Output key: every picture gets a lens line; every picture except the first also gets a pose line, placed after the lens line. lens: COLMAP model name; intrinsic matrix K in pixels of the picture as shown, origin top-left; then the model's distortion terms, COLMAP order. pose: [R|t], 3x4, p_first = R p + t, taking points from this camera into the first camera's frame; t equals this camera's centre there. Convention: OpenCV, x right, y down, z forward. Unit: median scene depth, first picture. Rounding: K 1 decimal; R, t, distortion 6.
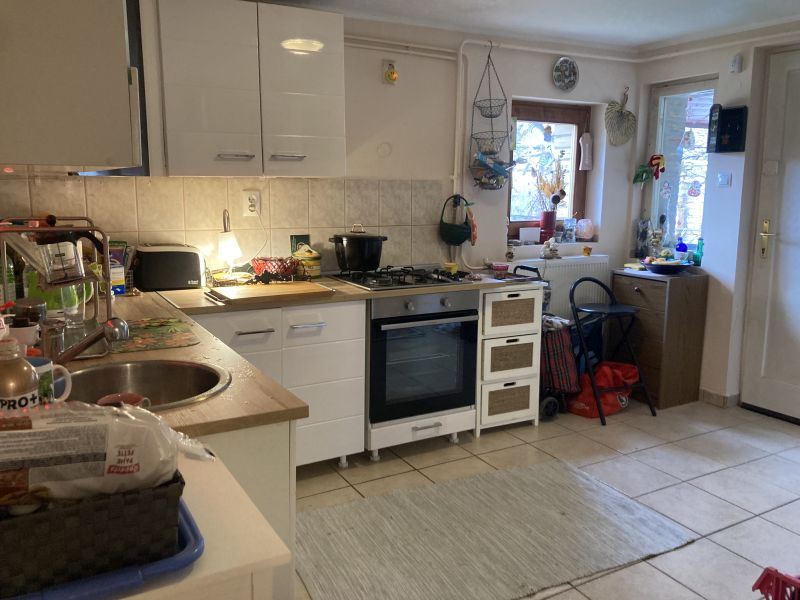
lens RADIAL K [[652.0, 0, 397.5], [0, 652.0, 292.6], [0, 0, 1]] dist [0.032559, -0.015213]
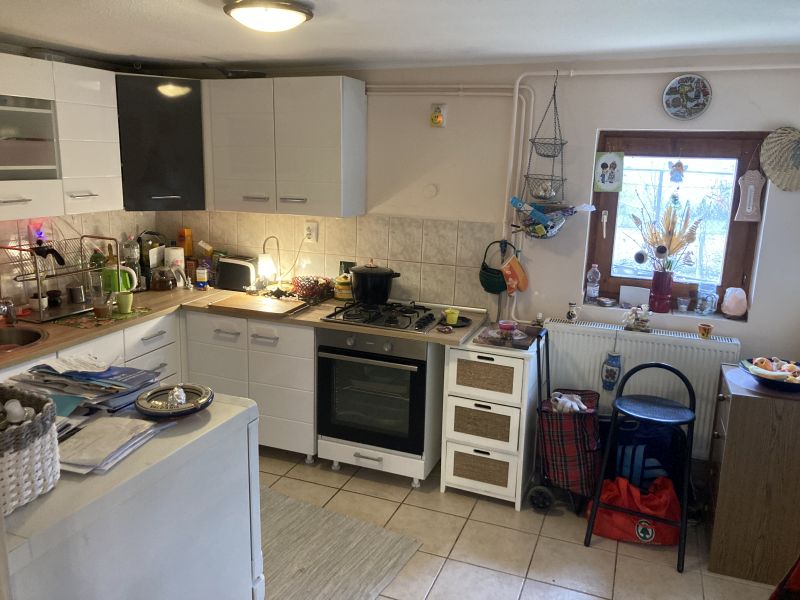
lens RADIAL K [[652.0, 0, 398.4], [0, 652.0, 294.5], [0, 0, 1]] dist [0.032559, -0.015213]
pose [[0.635399, 0.170749, -0.753069, 0.776653], [-0.150854, 0.983903, 0.095805, -0.153087], [0.757305, 0.052729, 0.650929, 0.309927]]
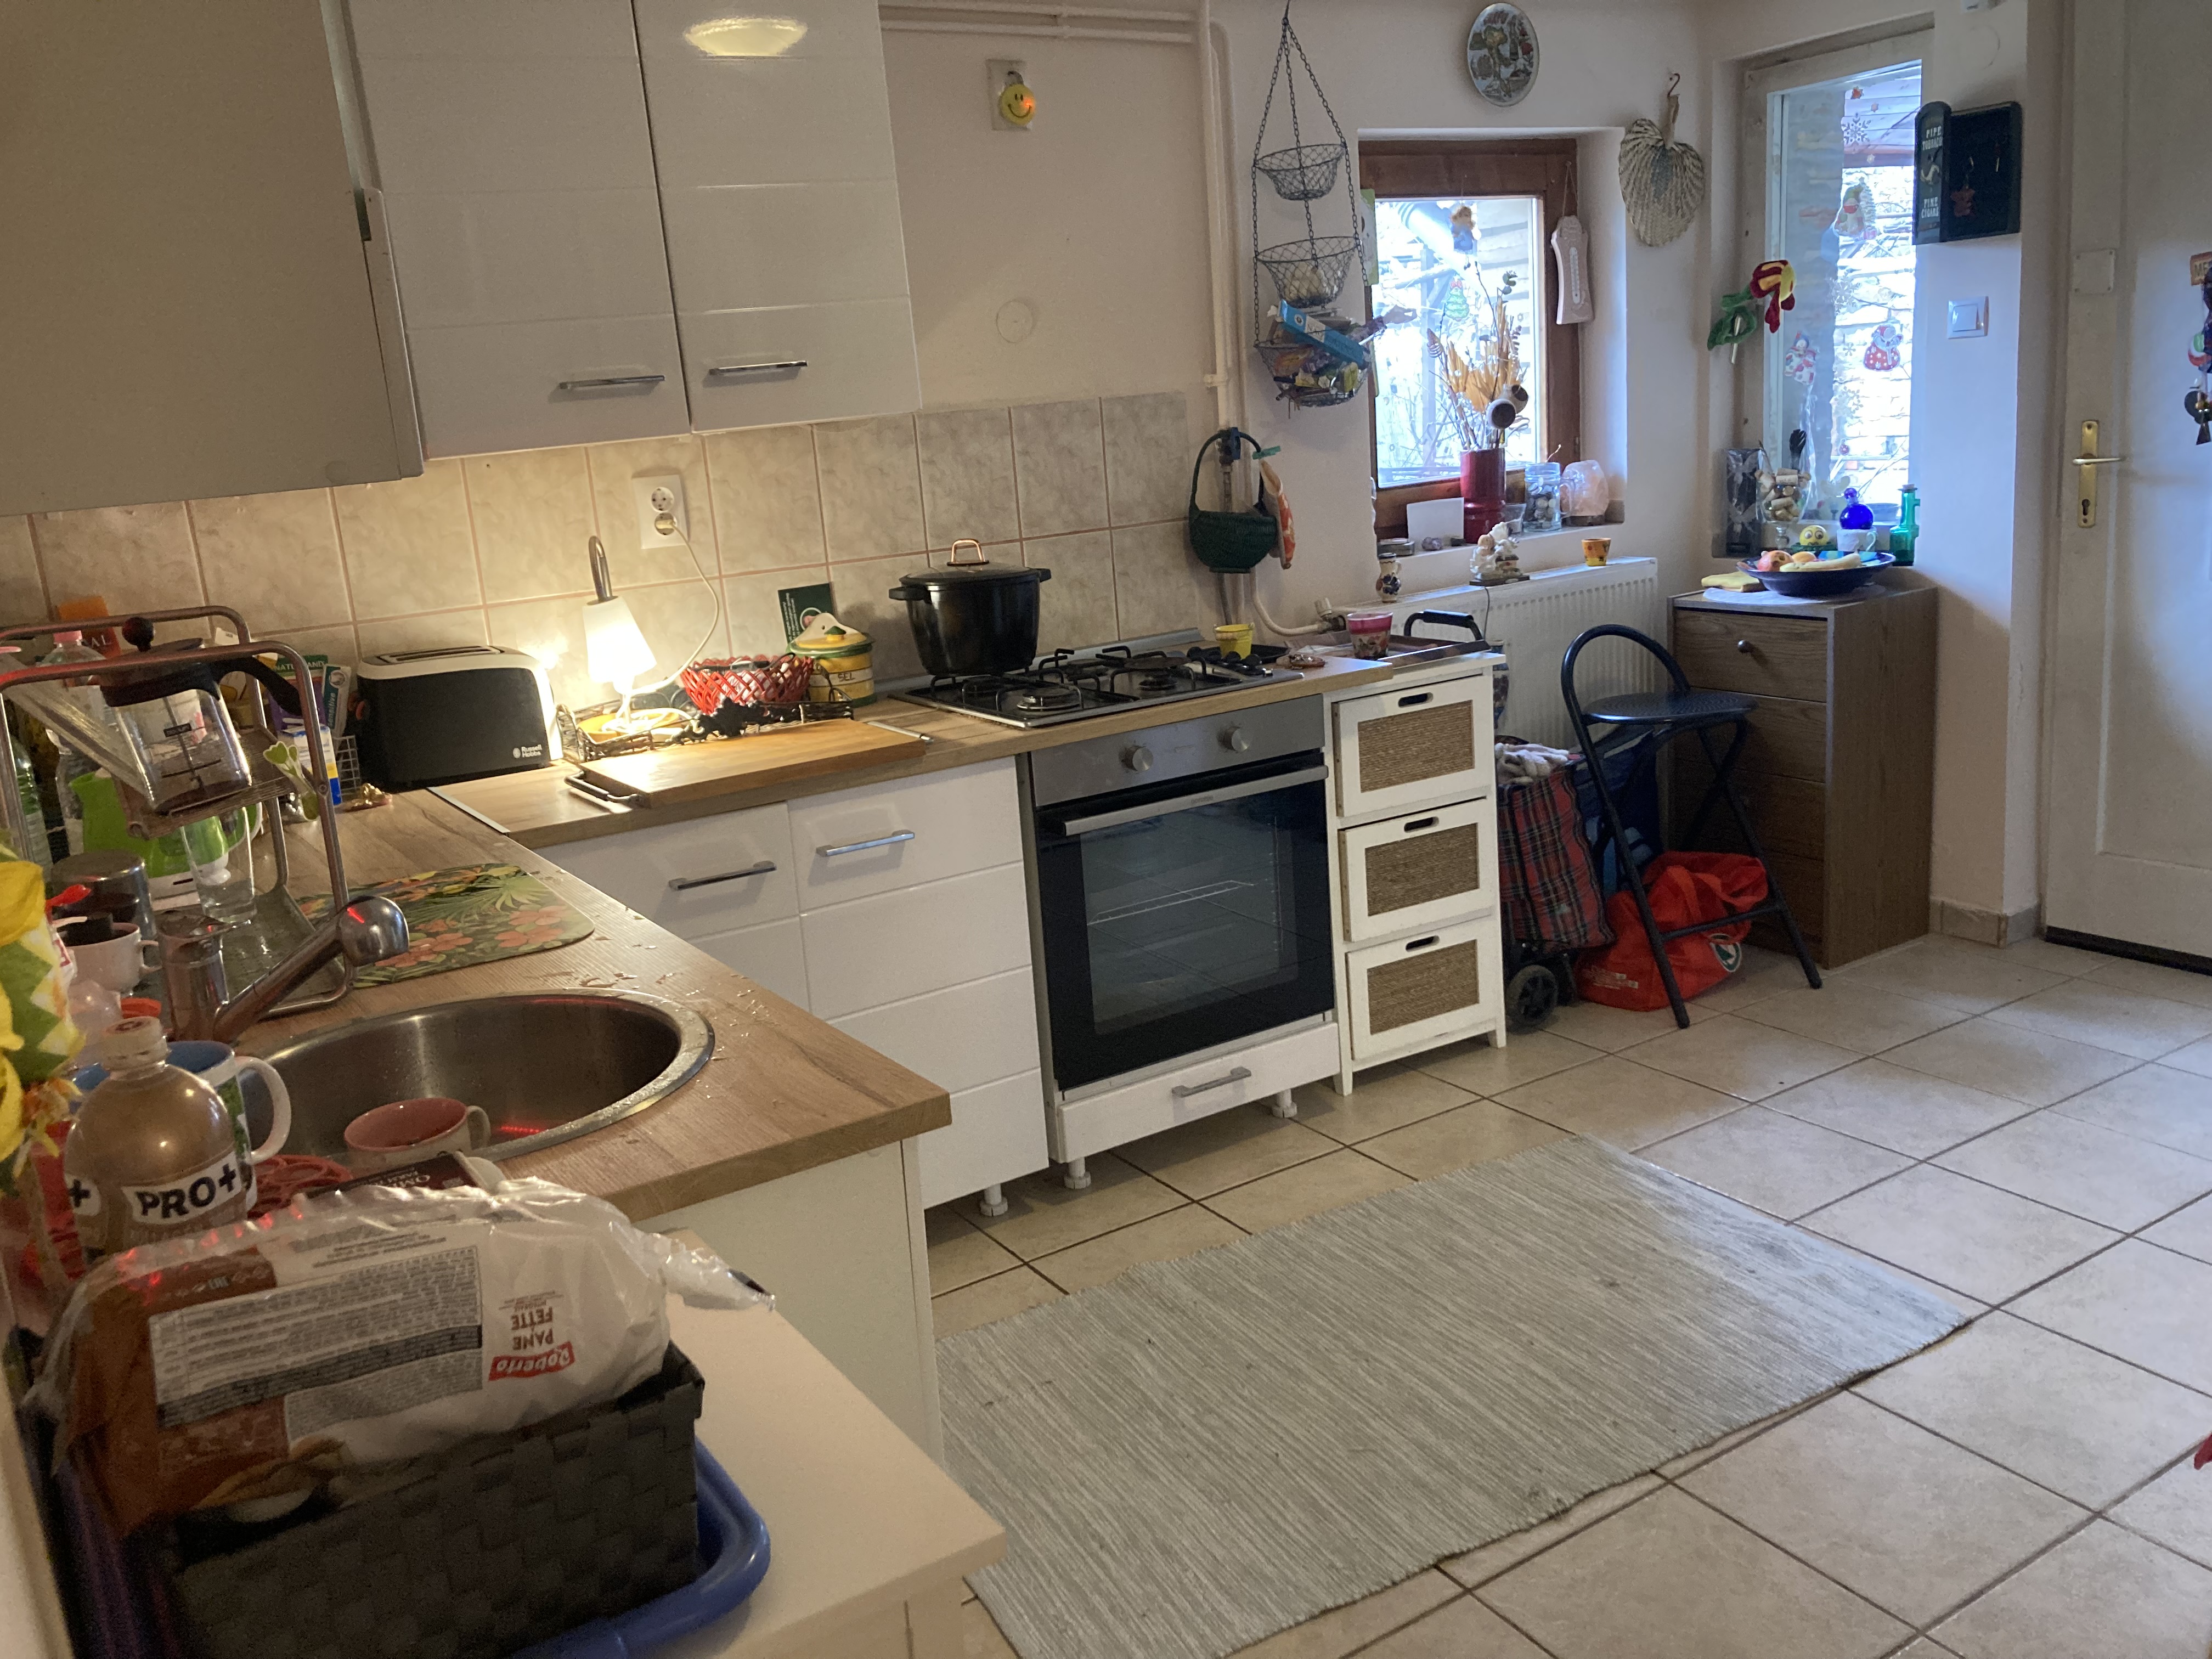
lens RADIAL K [[1802.9, 0, 1087.0], [0, 1802.9, 819.6], [0, 0, 1]] dist [0.032559, -0.015213]
pose [[0.995215, -0.095829, 0.019091, -0.027217], [0.094285, 0.993094, 0.069823, -0.016224], [-0.025650, -0.067688, 0.997377, 0.007732]]
